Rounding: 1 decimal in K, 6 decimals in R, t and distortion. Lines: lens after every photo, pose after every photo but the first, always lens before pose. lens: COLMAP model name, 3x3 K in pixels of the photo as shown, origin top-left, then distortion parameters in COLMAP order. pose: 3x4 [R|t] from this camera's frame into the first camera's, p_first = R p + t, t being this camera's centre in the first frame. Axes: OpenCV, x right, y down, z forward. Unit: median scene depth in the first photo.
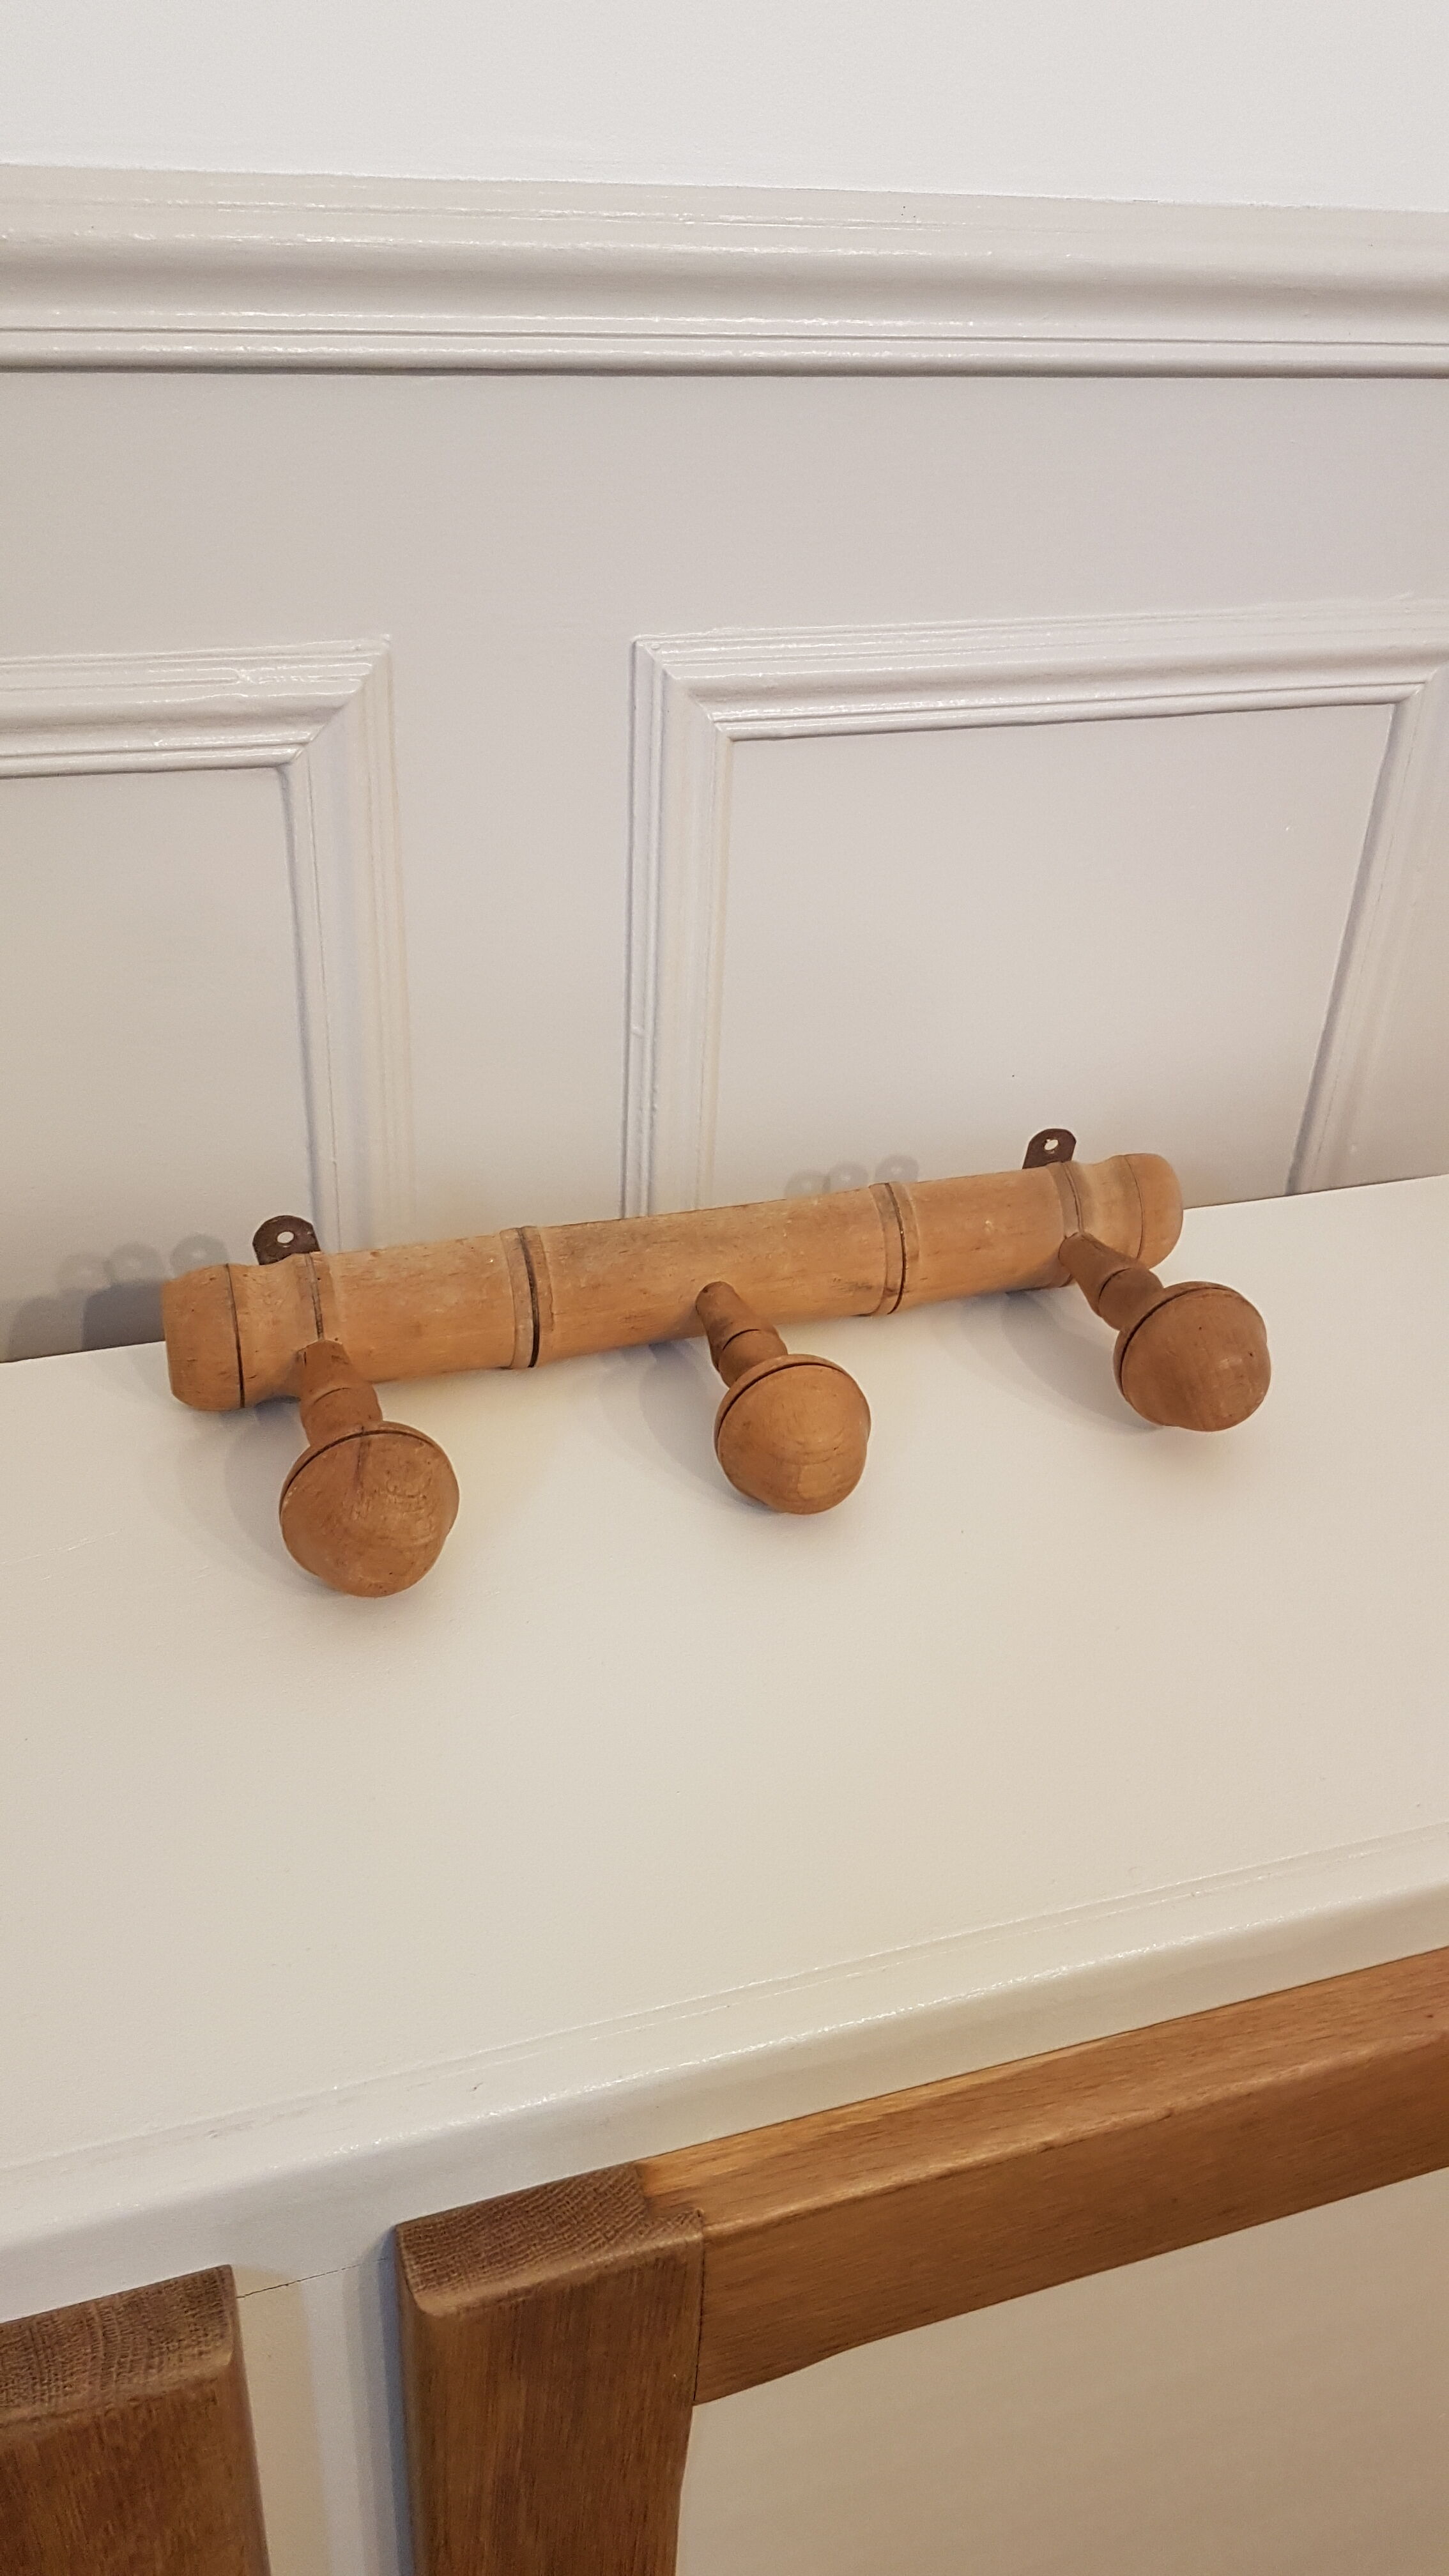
lens RADIAL K [[1975.3, 0, 724.3], [0, 1975.3, 1234.2], [0, 0, 1]] dist [0.299192, -0.716733]
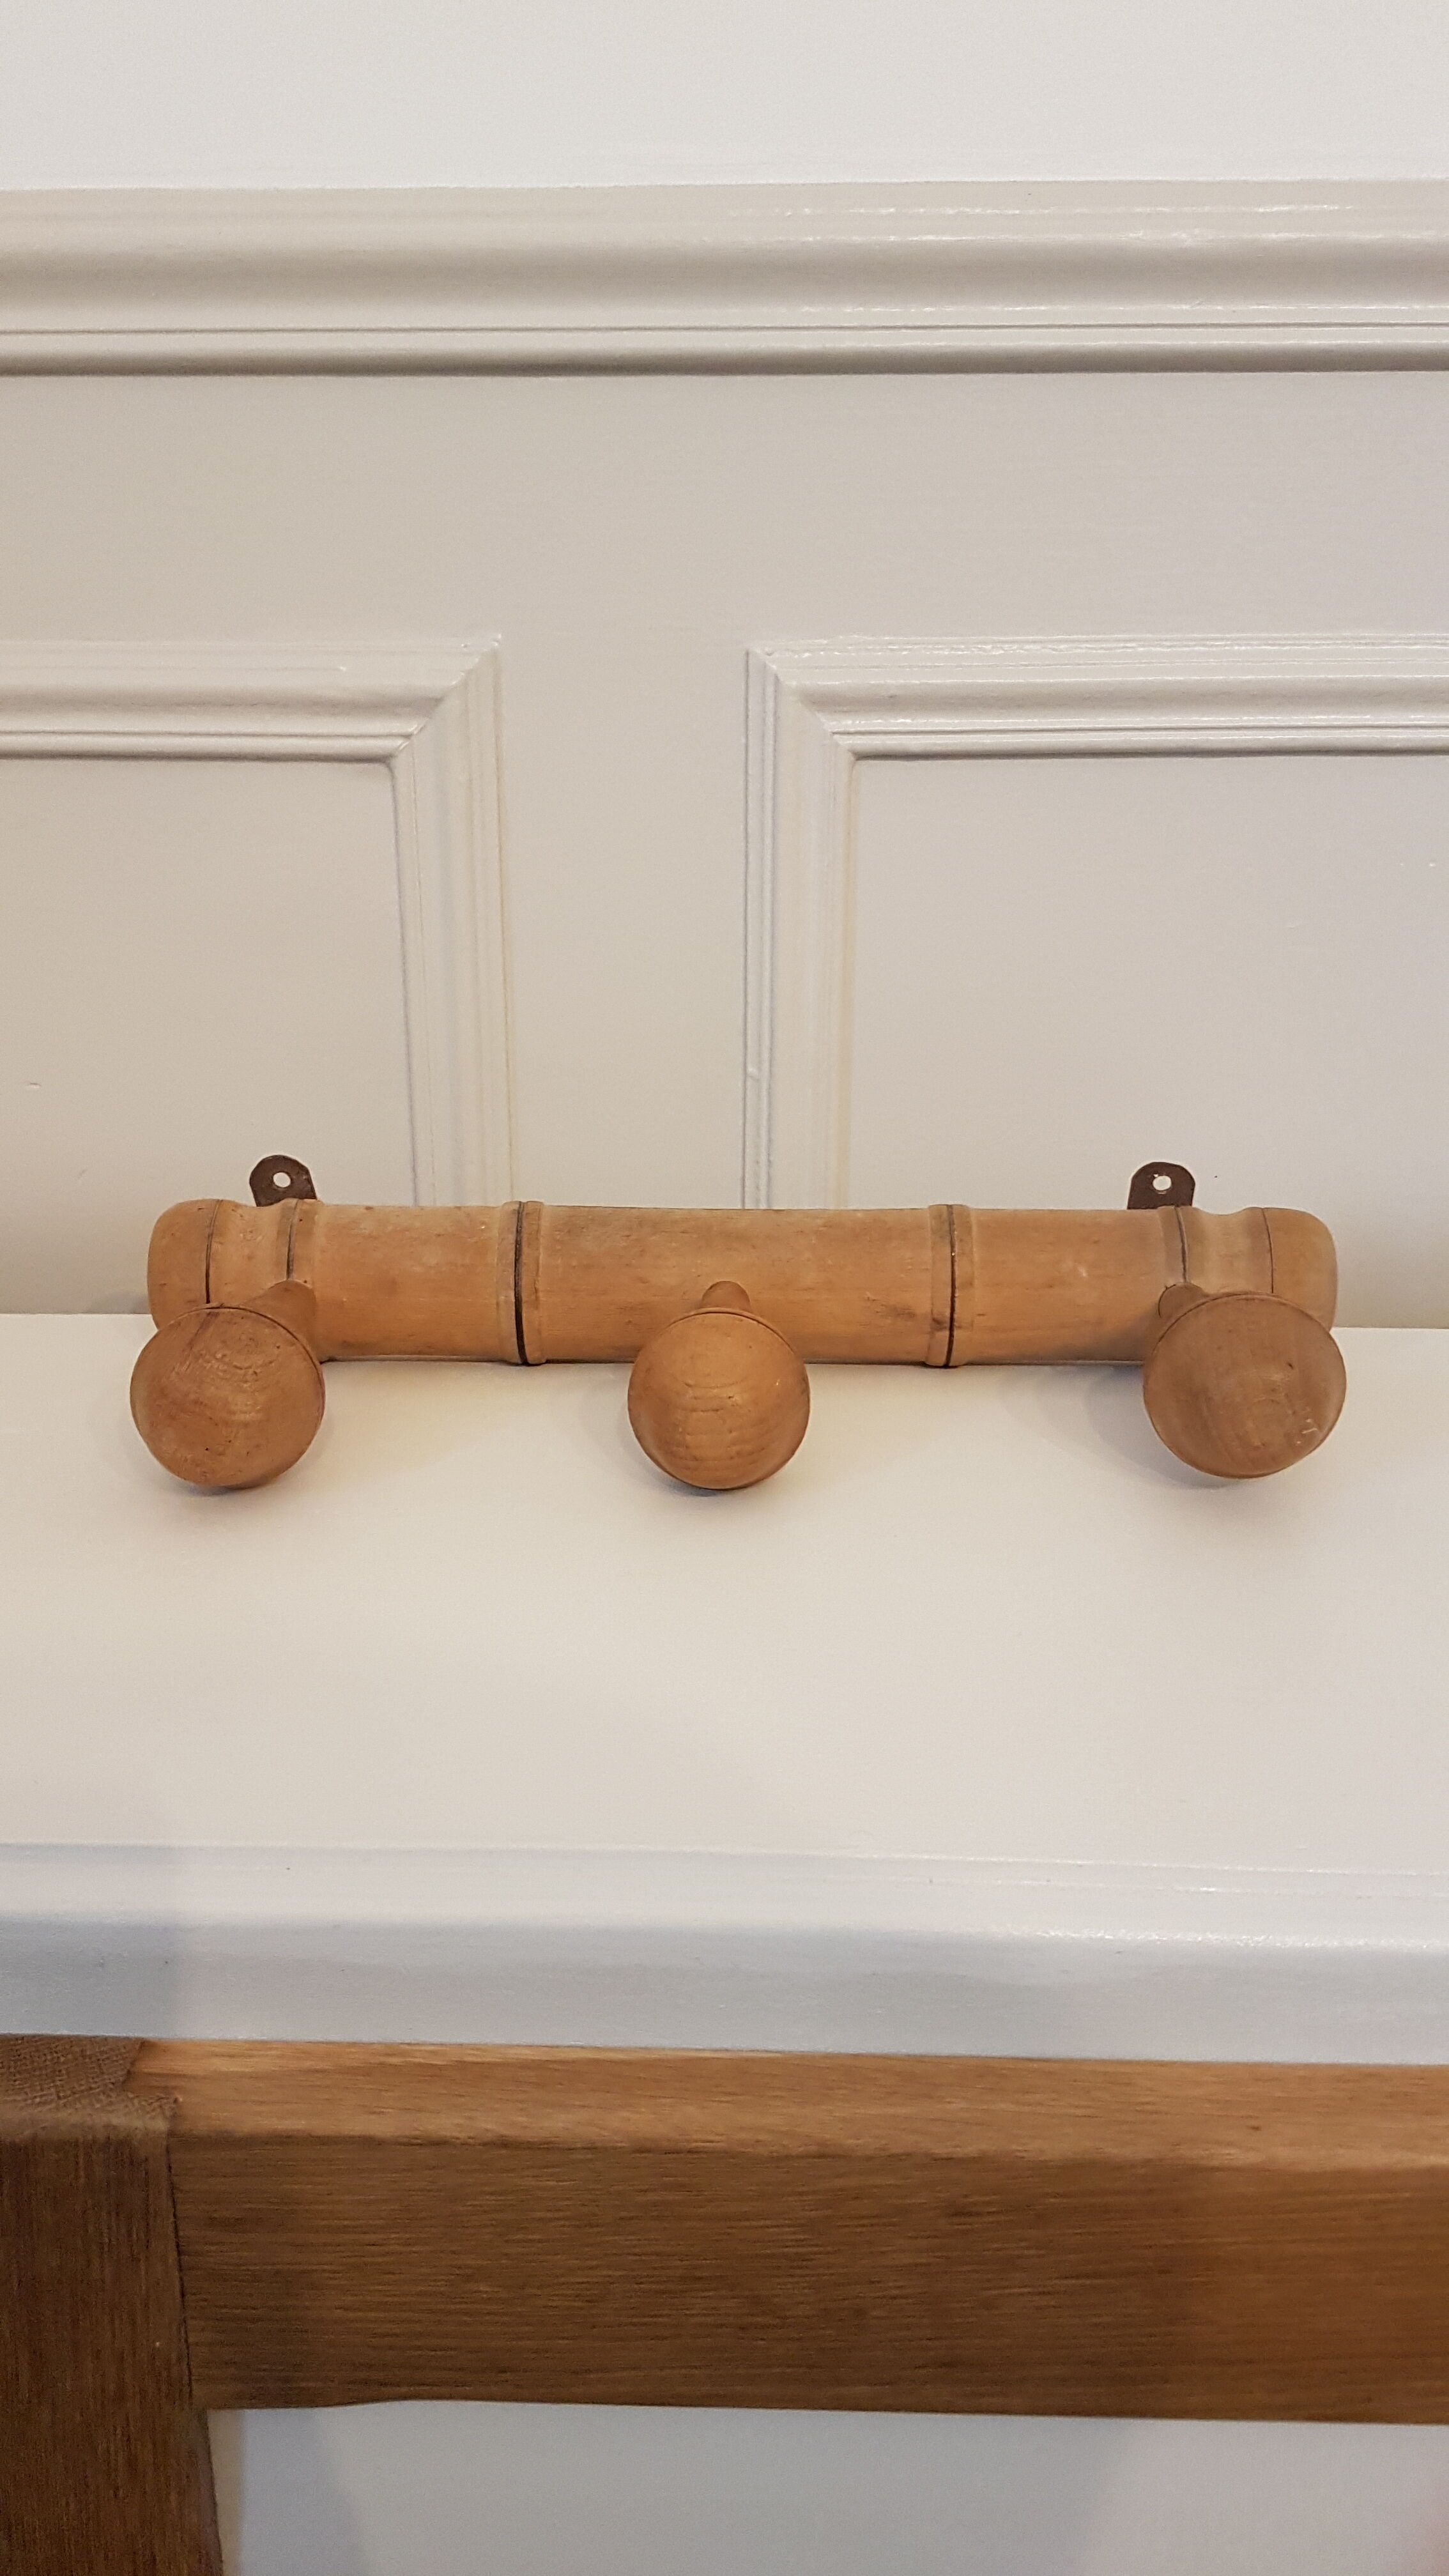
lens RADIAL K [[1977.1, 0, 707.1], [0, 1977.1, 1276.3], [0, 0, 1]] dist [0.239248, -0.522742]
pose [[0.934892, 0.059880, -0.349845, 0.313459], [-0.135187, 0.971445, -0.194986, 0.205846], [0.328179, 0.229586, 0.916291, 0.181538]]
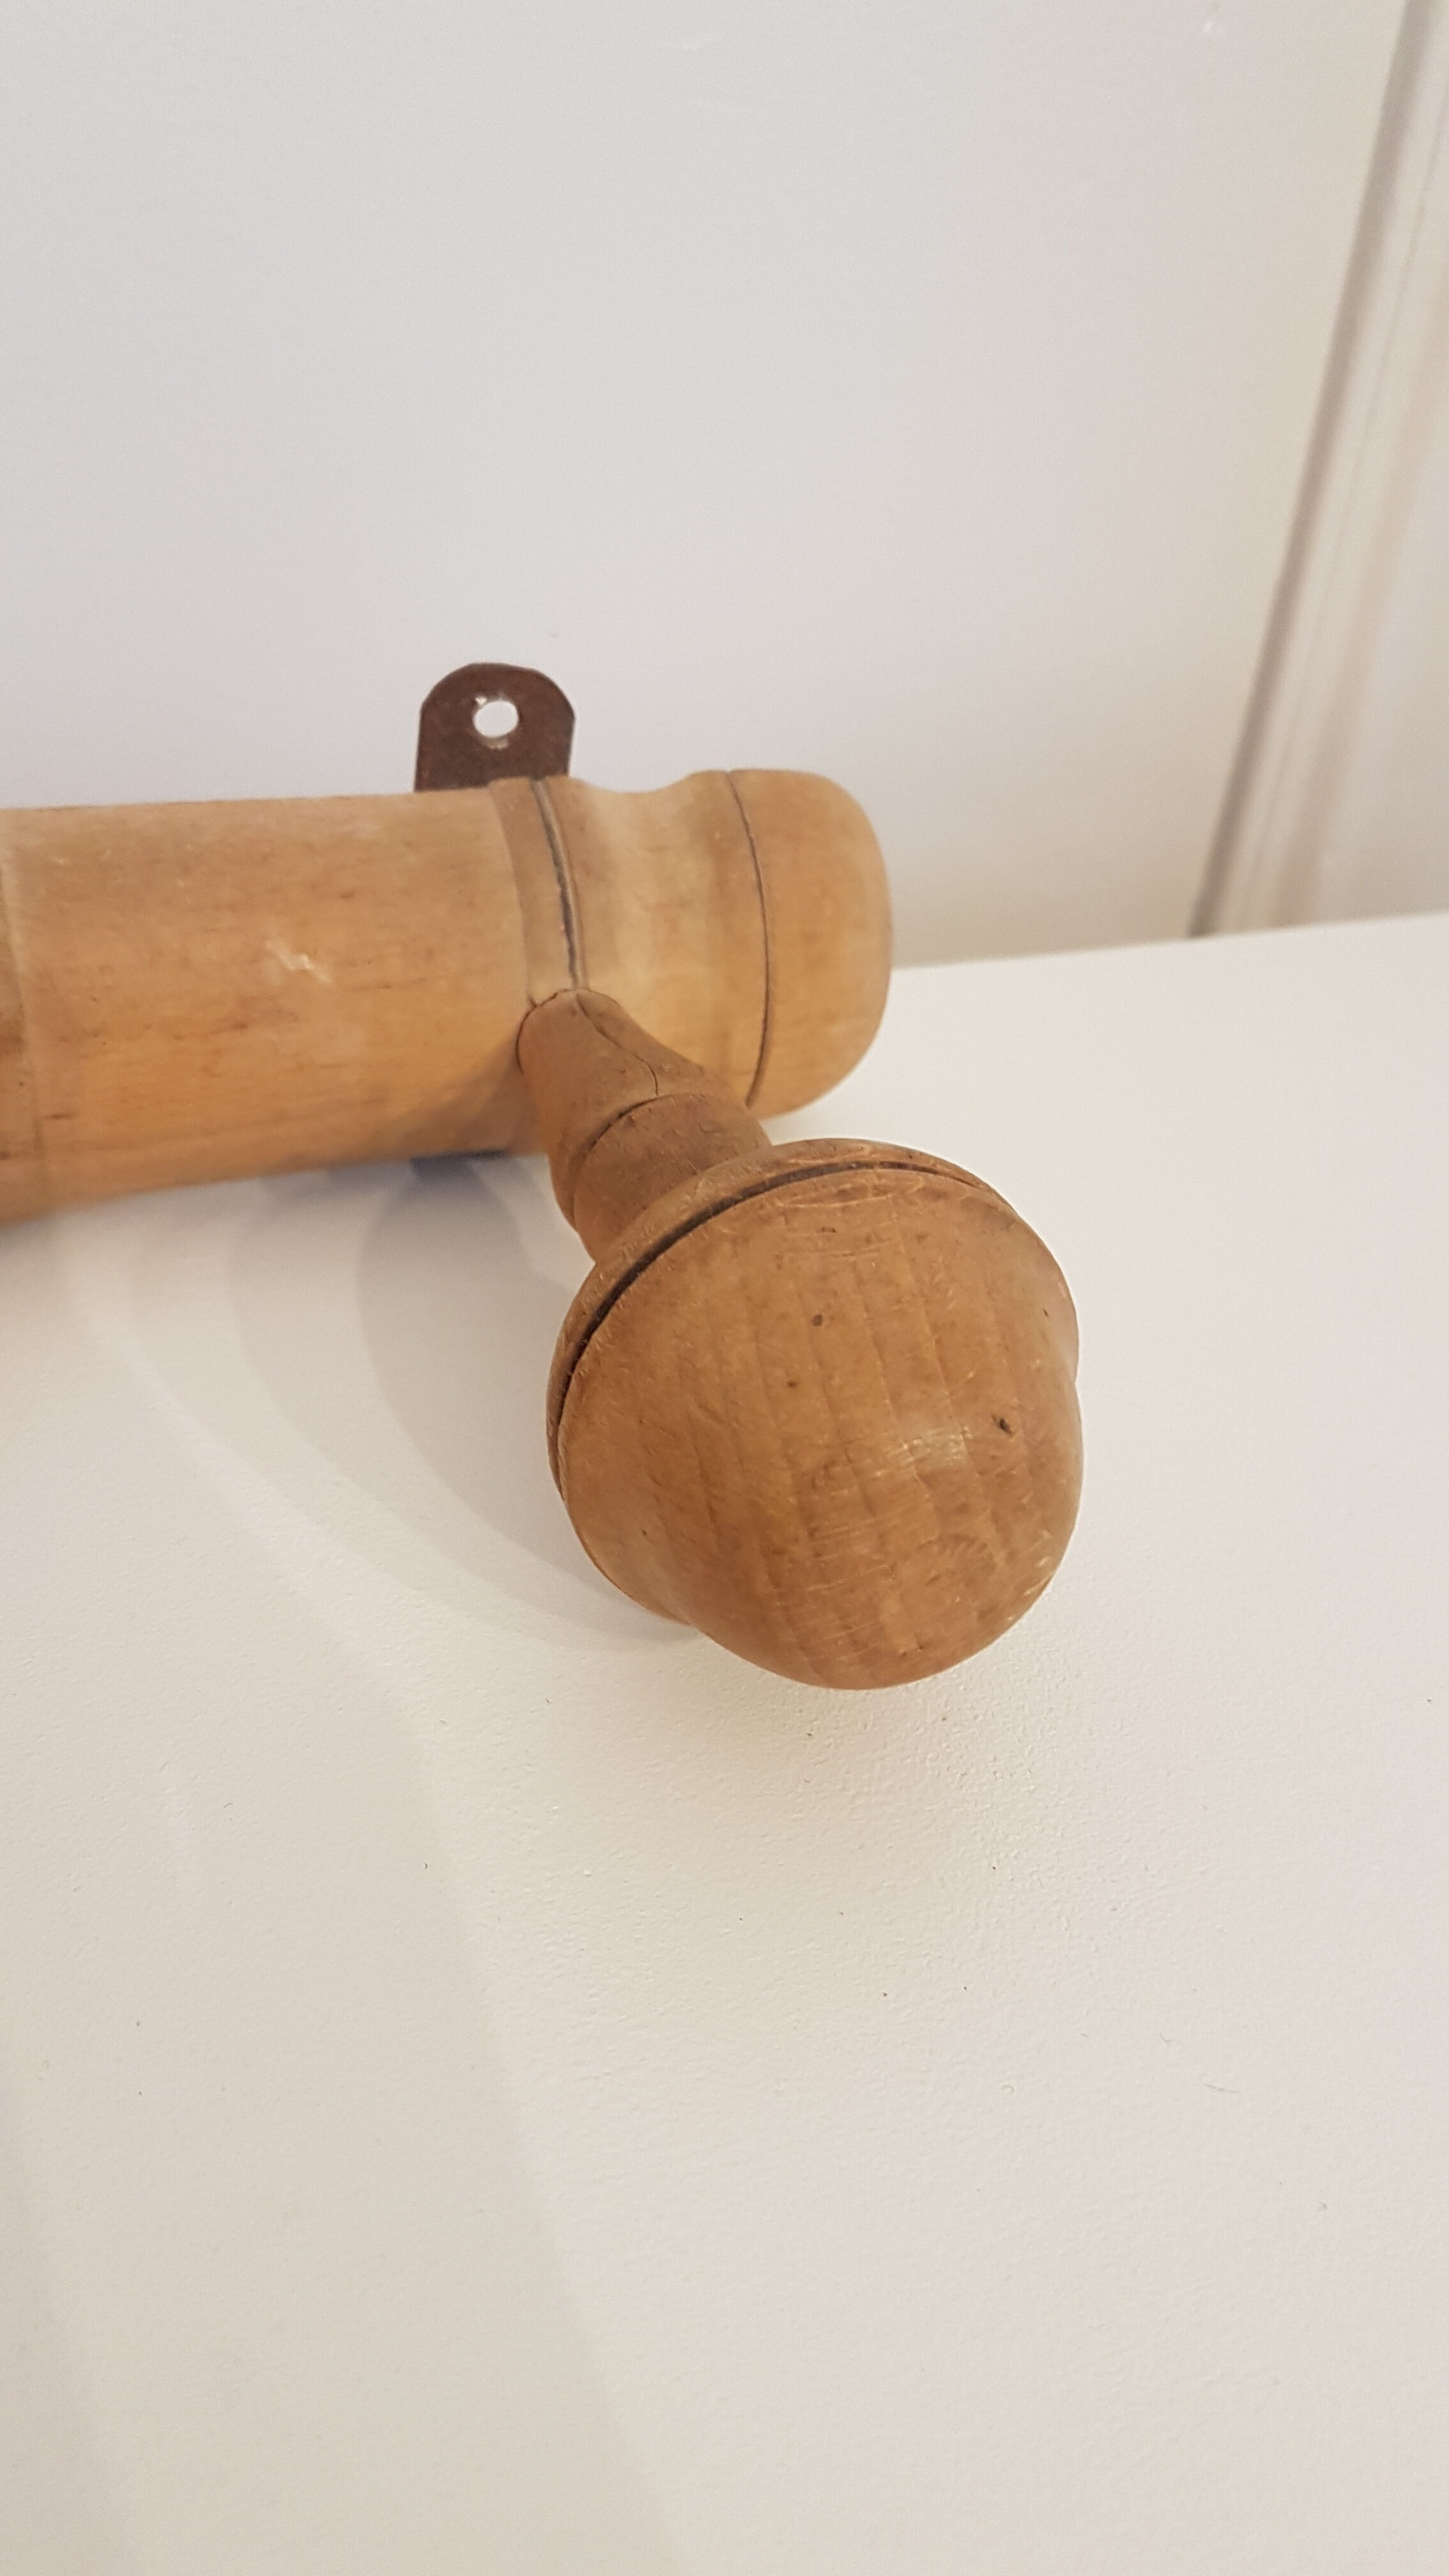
lens RADIAL K [[1977.1, 0, 707.1], [0, 1977.1, 1276.3], [0, 0, 1]] dist [0.239248, -0.522742]
pose [[0.999089, 0.016531, 0.039333, 0.207654], [-0.020170, 0.995370, 0.093980, 0.016950], [-0.037597, -0.094687, 0.994797, 0.726349]]
